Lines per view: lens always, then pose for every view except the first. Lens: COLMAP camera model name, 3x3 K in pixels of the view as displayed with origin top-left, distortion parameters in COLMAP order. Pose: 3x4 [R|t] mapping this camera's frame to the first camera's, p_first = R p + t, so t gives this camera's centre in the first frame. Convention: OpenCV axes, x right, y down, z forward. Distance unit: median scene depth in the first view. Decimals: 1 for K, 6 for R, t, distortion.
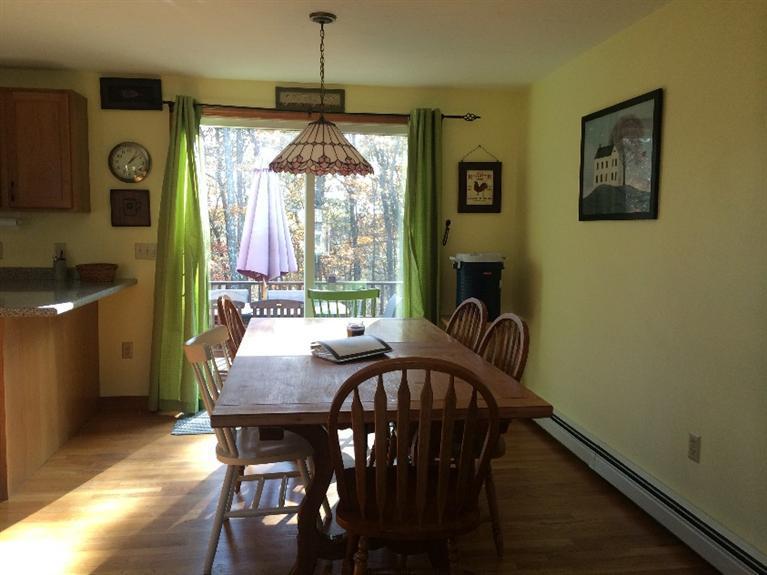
lens RADIAL K [[663.5, 0, 383.3], [0, 663.5, 286.3], [0, 0, 1]] dist [0.056309, -0.038800]
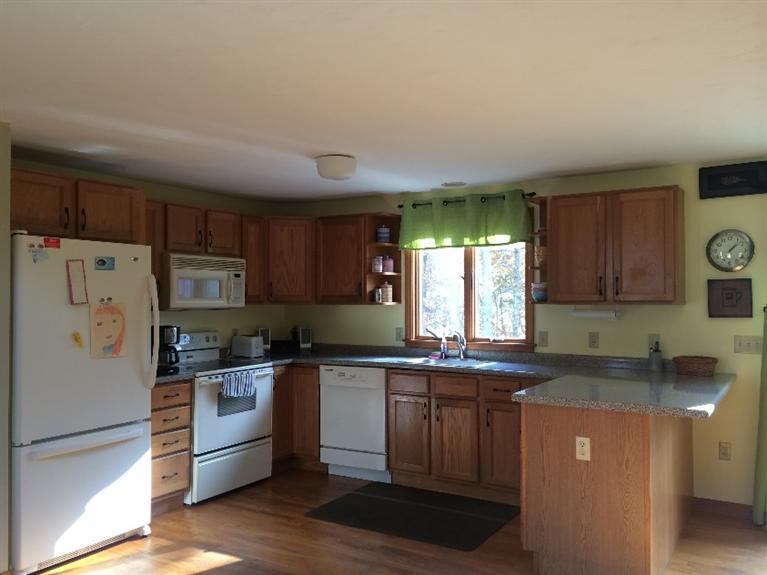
lens RADIAL K [[663.5, 0, 382.4], [0, 663.5, 288.8], [0, 0, 1]] dist [0.056309, -0.038800]
pose [[0.783932, -0.022167, -0.620451, -0.175553], [-0.042049, 0.995172, -0.088683, -0.025980], [0.619422, 0.095611, 0.779215, -0.045239]]
